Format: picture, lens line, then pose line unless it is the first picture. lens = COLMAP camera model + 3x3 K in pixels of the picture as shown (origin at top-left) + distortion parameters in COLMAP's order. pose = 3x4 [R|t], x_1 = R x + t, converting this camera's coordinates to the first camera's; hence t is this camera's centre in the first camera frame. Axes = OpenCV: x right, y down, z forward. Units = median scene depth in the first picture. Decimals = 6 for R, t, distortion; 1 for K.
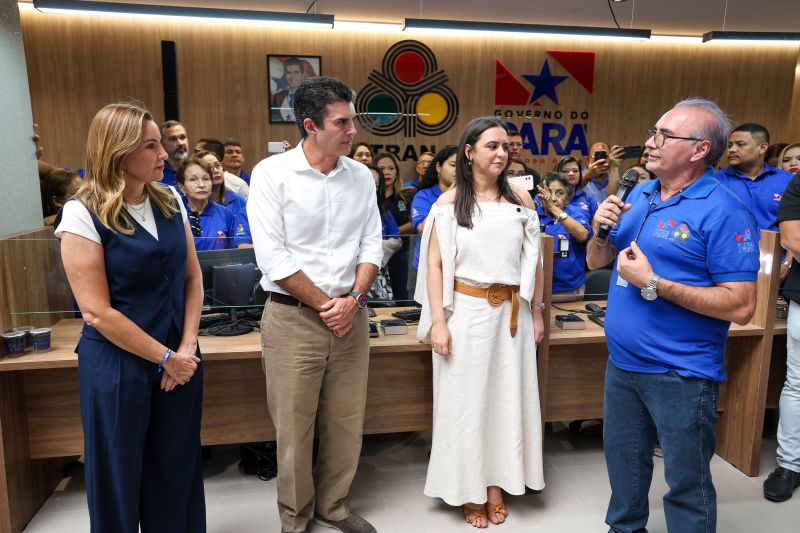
lens RADIAL K [[593.0, 0, 394.8], [0, 593.0, 265.1], [0, 0, 1]] dist [0.009230, 0.055176]
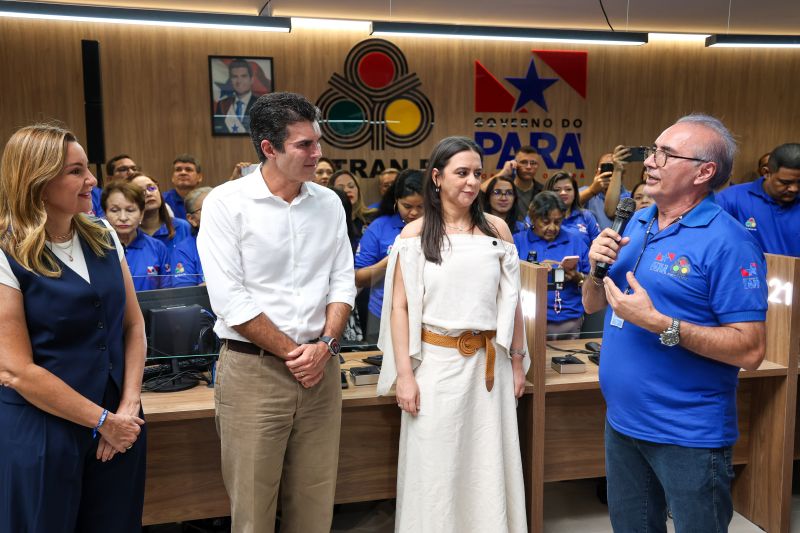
lens RADIAL K [[710.5, 0, 394.9], [0, 710.5, 264.8], [0, 0, 1]] dist [0.013231, 0.157093]
pose [[0.998533, -0.016895, 0.051446, -0.006104], [0.019073, 0.998930, -0.042142, -0.006463], [-0.050679, 0.043061, 0.997786, -0.022154]]
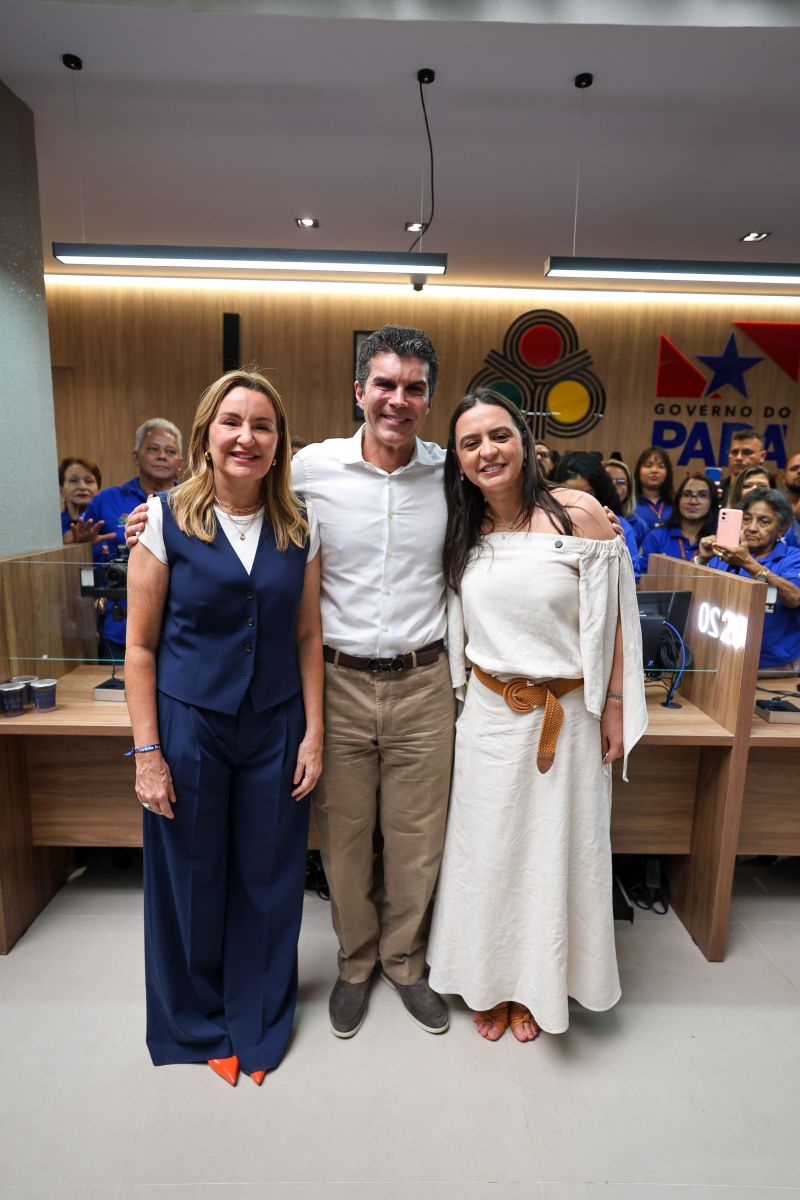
lens RADIAL K [[702.4, 0, 397.5], [0, 702.4, 607.9], [0, 0, 1]] dist [0.000083, 0.000637]
pose [[0.988987, 0.041761, -0.141985, -0.014720], [-0.040390, 0.999106, 0.012521, -0.008272], [0.142381, -0.006649, 0.989790, 0.102880]]
